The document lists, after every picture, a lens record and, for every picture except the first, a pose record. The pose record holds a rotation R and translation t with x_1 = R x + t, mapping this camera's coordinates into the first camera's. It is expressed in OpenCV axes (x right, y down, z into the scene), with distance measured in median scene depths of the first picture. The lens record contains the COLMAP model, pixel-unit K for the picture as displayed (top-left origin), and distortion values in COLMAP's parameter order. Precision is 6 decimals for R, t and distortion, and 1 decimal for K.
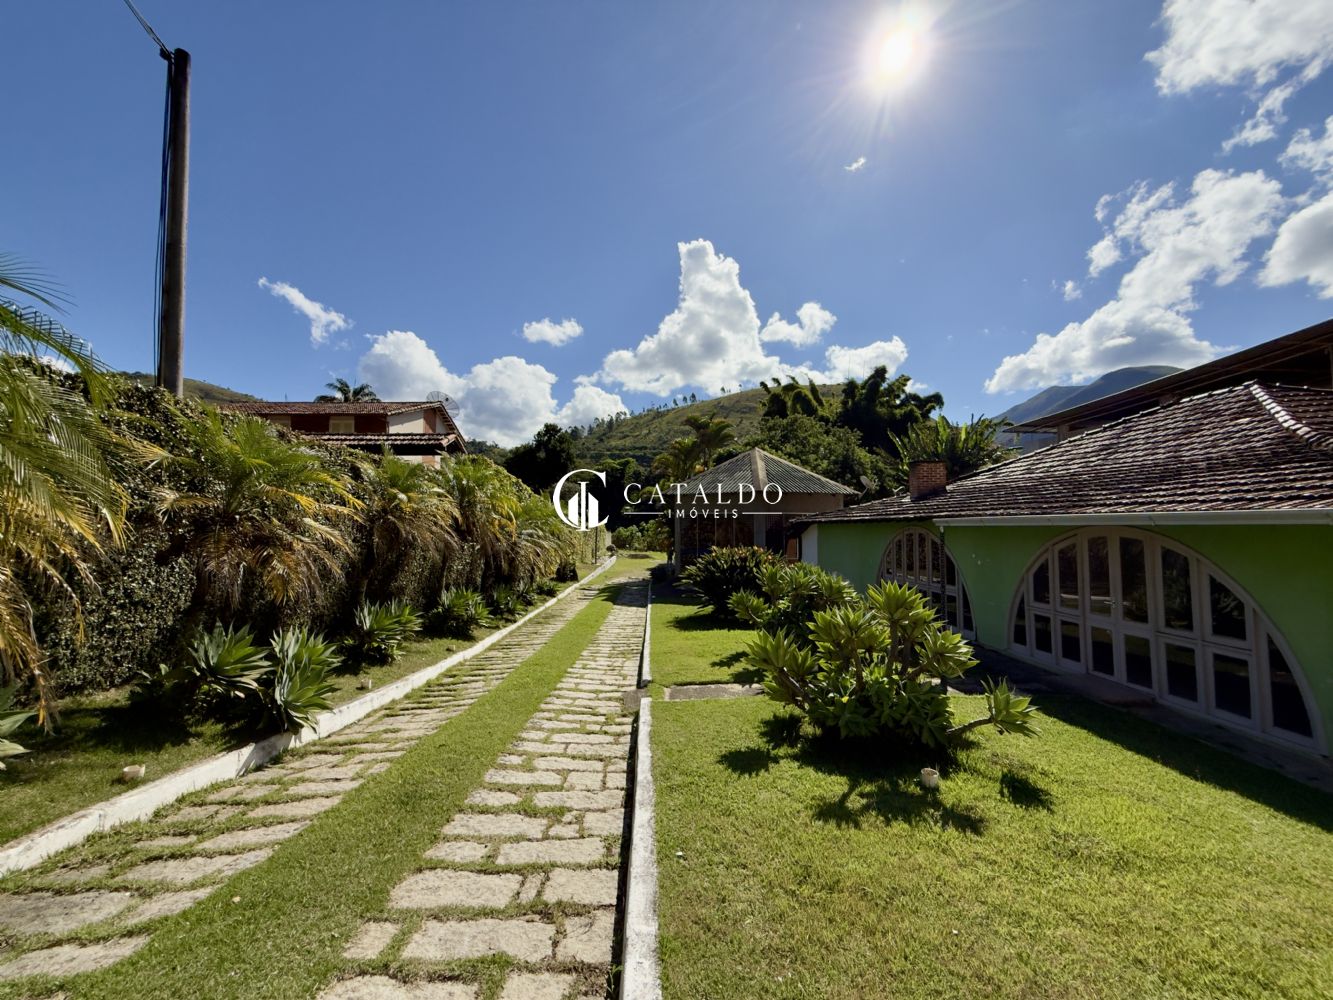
lens RADIAL K [[530.7, 0, 666.0], [0, 530.7, 501.6], [0, 0, 1]] dist [0.000164, 0.000383]
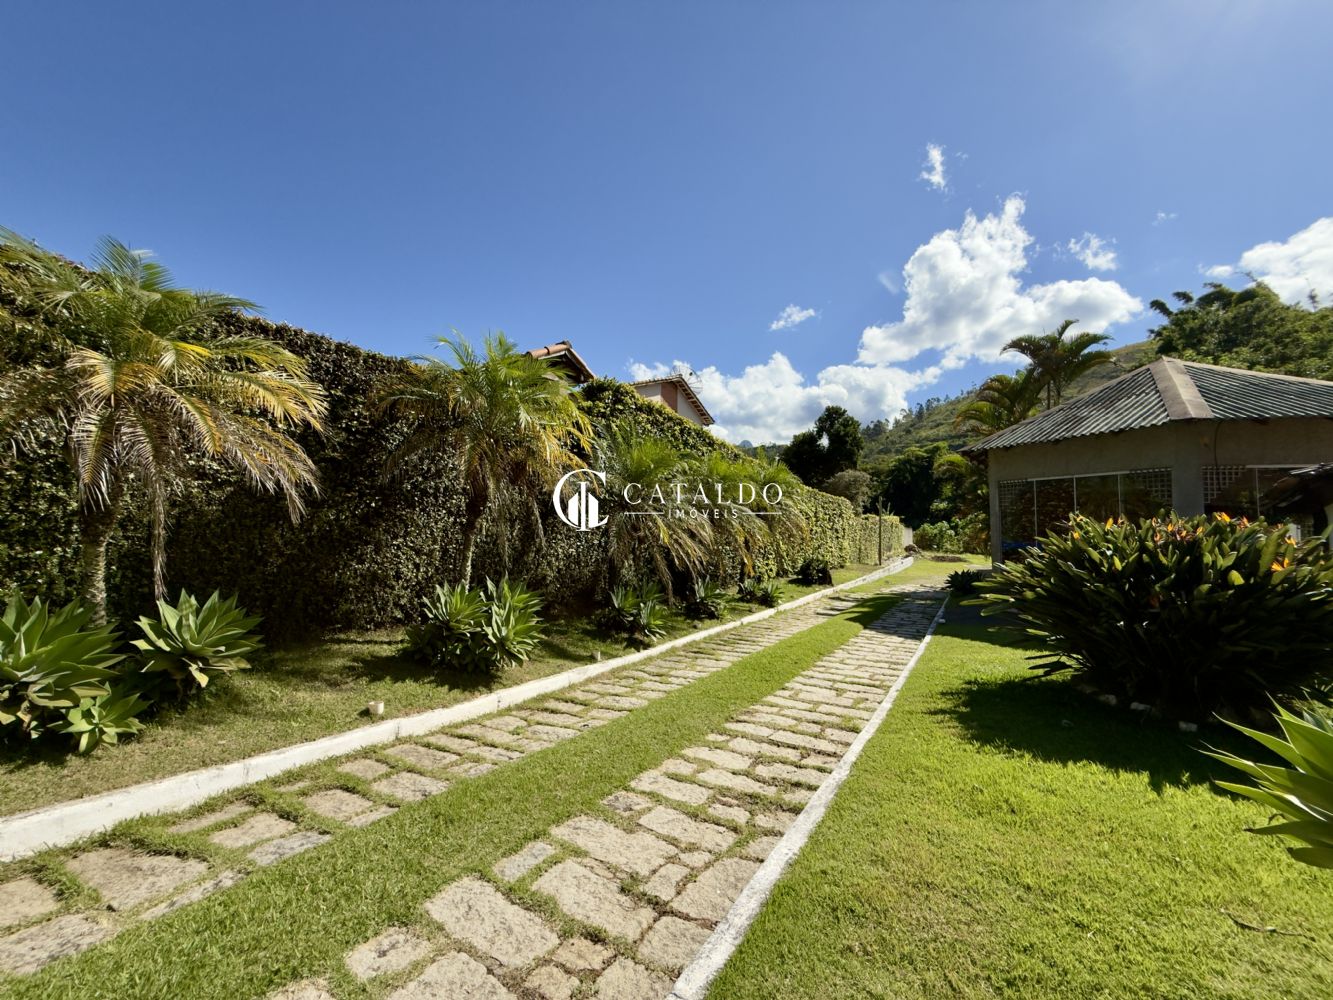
lens RADIAL K [[530.7, 0, 666.0], [0, 530.7, 501.6], [0, 0, 1]] dist [0.000164, 0.000383]
pose [[0.848459, -0.026953, -0.528575, 0.019715], [0.024523, 0.999632, -0.011609, 0.035166], [0.528693, -0.003113, 0.848807, 0.245823]]
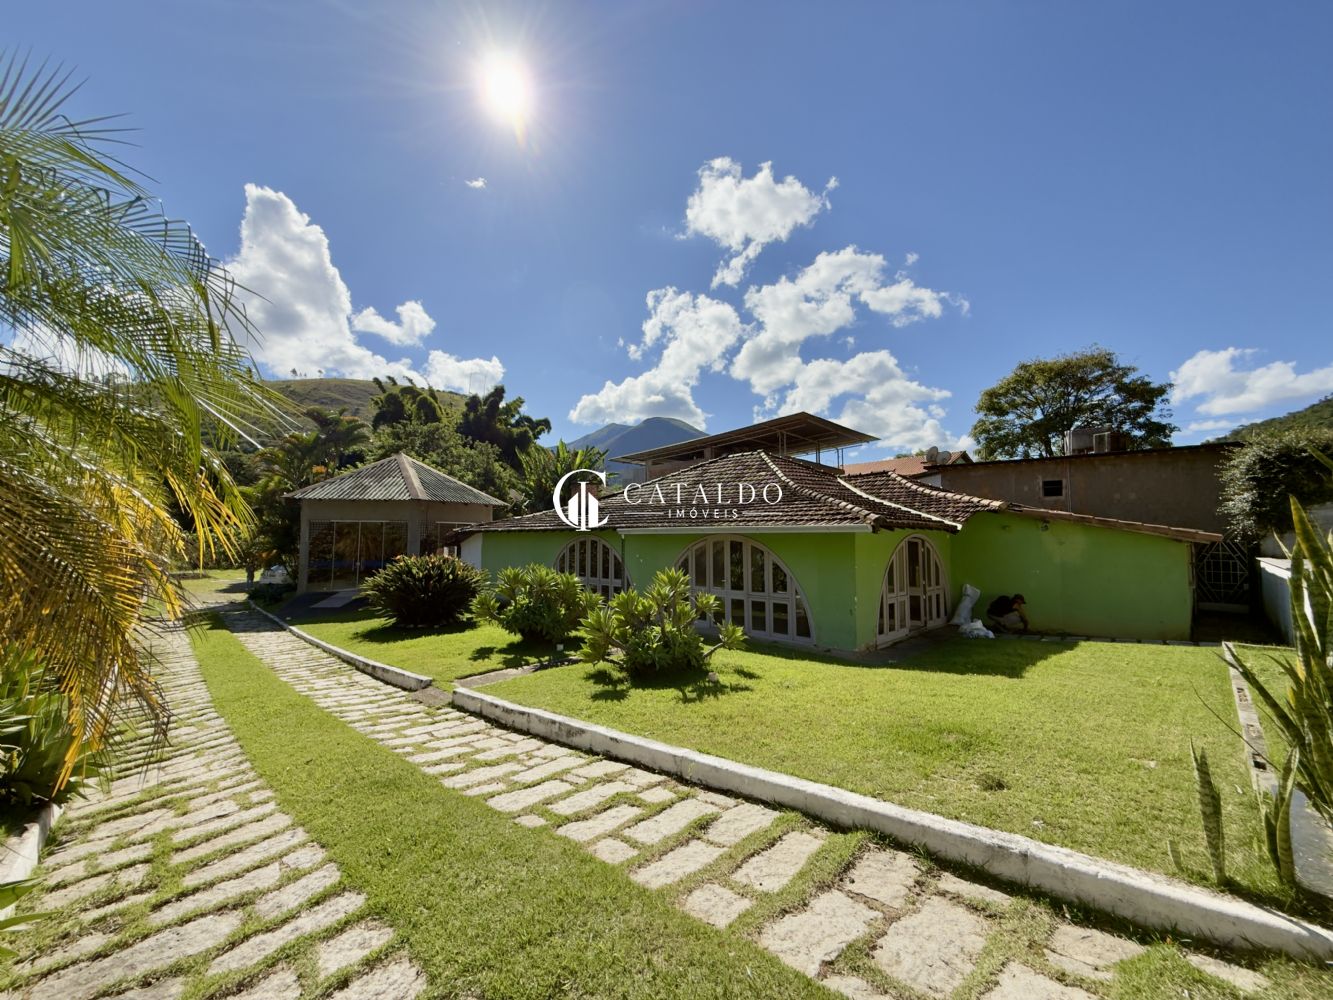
lens RADIAL K [[530.7, 0, 666.0], [0, 530.7, 501.6], [0, 0, 1]] dist [0.000164, 0.000383]
pose [[0.739055, 0.042045, 0.672332, -0.104860], [-0.029003, 0.999111, -0.030599, 0.000764], [-0.673021, 0.003115, 0.739617, -0.023633]]
